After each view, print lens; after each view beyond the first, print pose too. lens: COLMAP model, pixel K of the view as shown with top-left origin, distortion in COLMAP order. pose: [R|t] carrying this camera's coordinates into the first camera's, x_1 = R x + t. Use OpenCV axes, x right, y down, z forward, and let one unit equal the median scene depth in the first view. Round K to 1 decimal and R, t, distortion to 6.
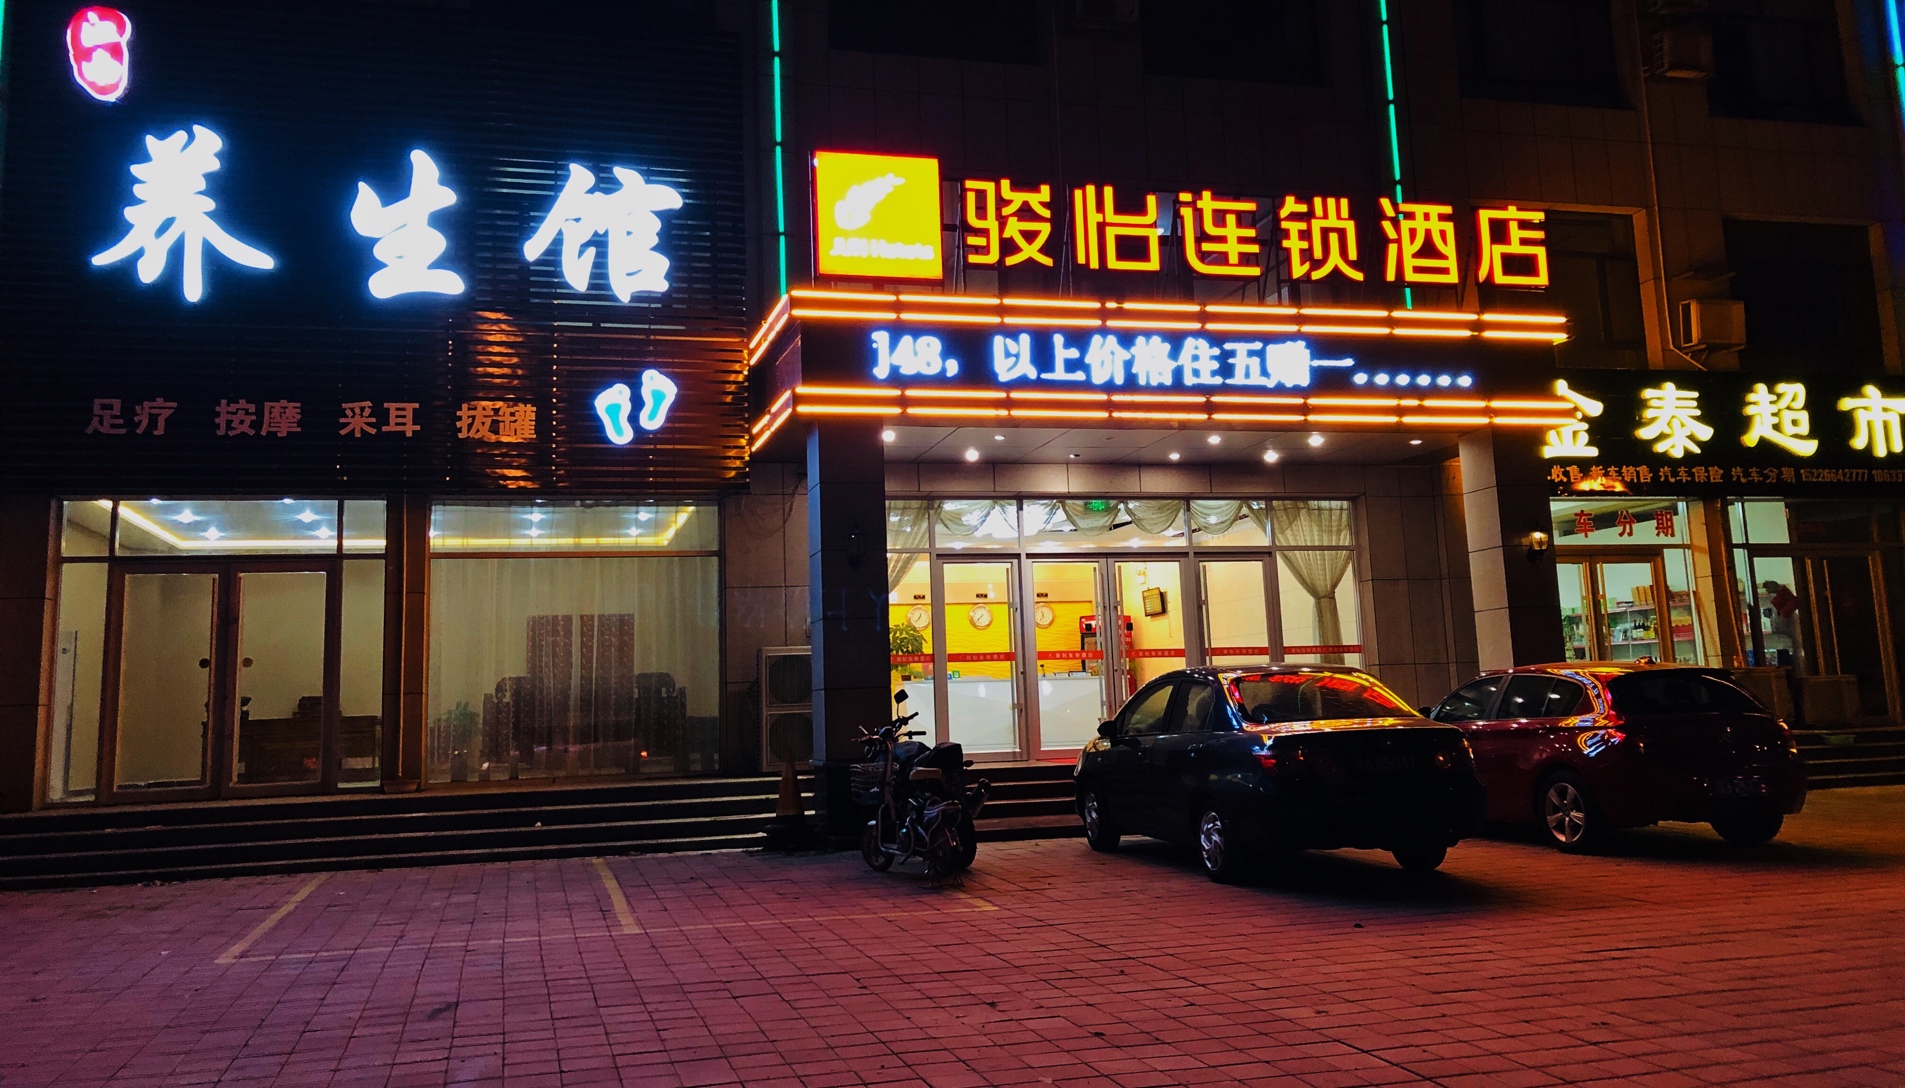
lens RADIAL K [[1672.3, 0, 1026.7], [0, 1672.3, 430.0], [0, 0, 1]] dist [-0.040066, 0.108739]
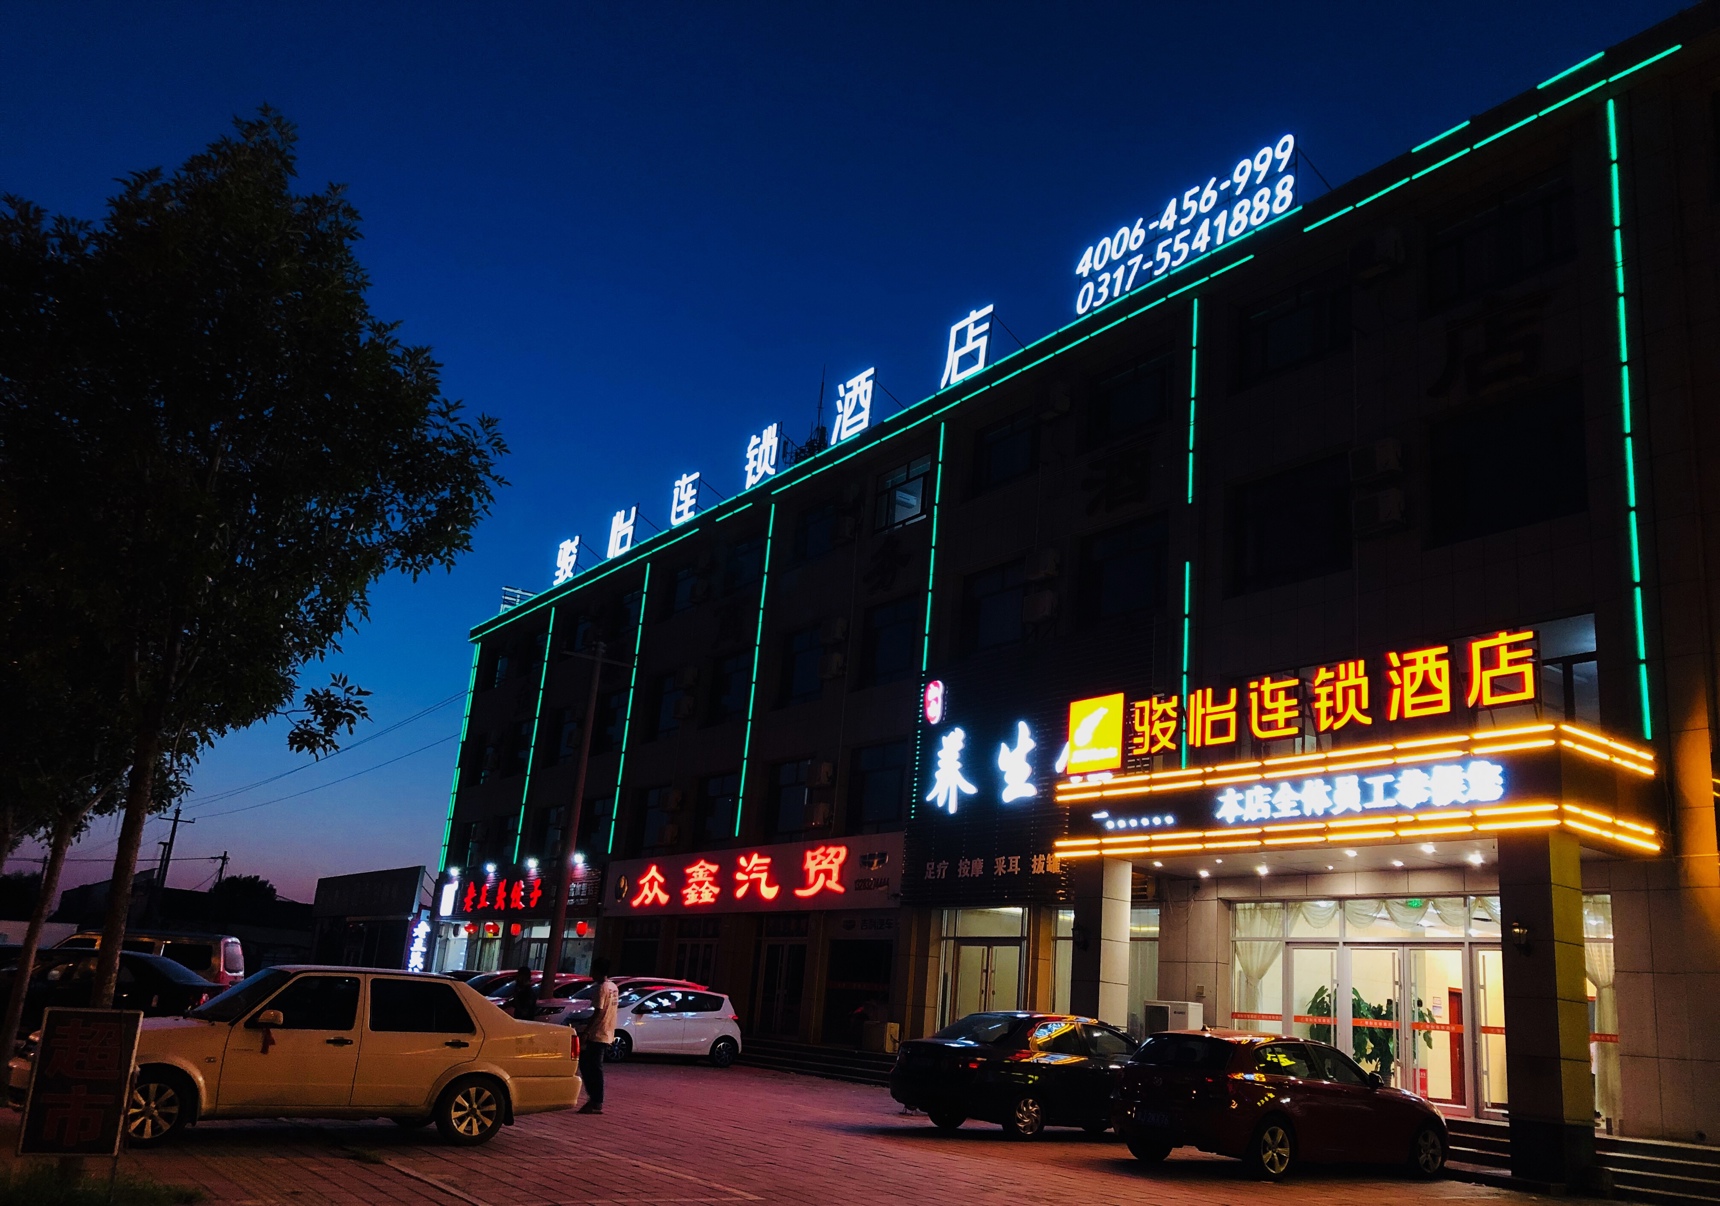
lens RADIAL K [[1368.5, 0, 860.5], [0, 1368.5, 662.8], [0, 0, 1]] dist [0.070259, -0.304478]
pose [[0.336275, -0.174472, -0.925461, 1.055166], [0.059439, 0.984662, -0.164036, 0.012411], [0.939886, 0.000153, 0.341487, 0.291144]]
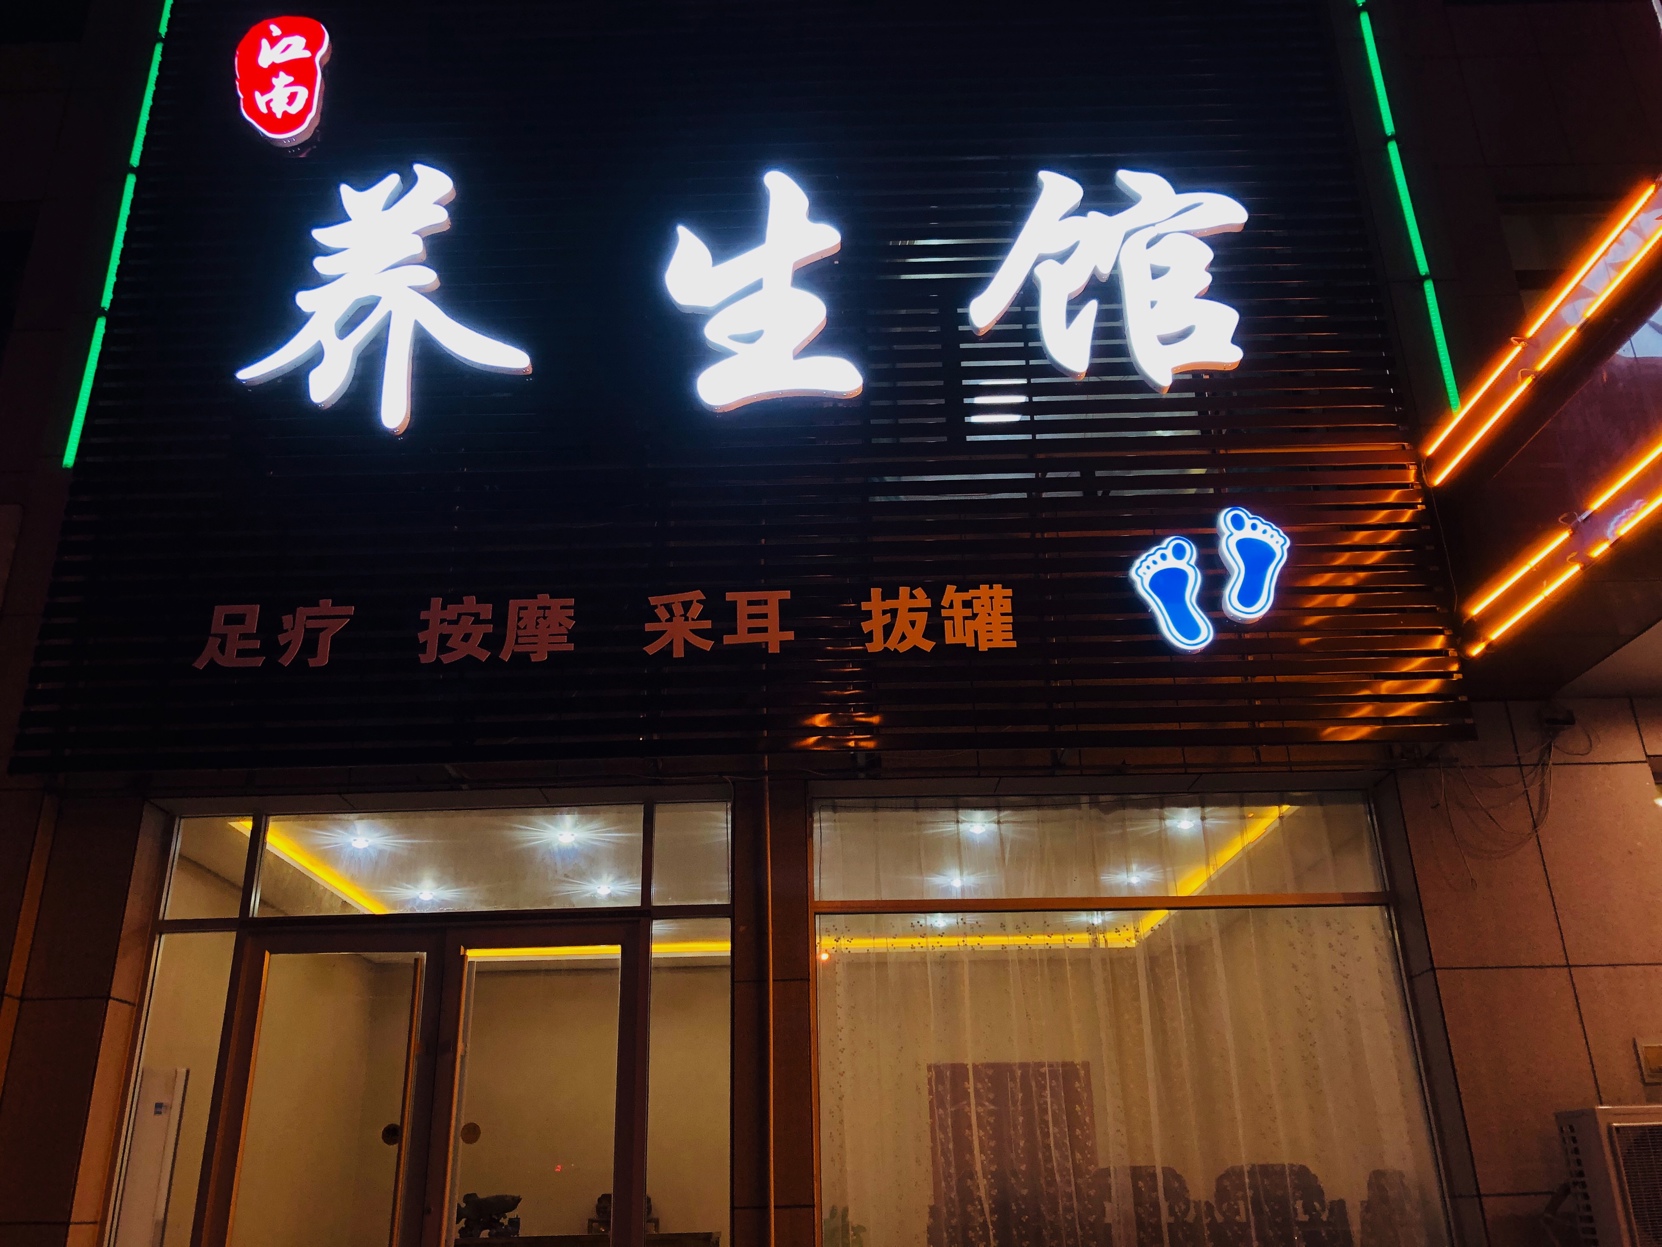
lens RADIAL K [[1363.0, 0, 831.0], [0, 1363.0, 623.5], [0, 0, 1]] dist [0.120158, -0.298356]
pose [[0.960569, -0.092933, -0.262051, -0.242692], [0.032824, 0.973800, -0.225026, 0.087172], [0.276097, 0.207551, 0.938452, 0.610076]]
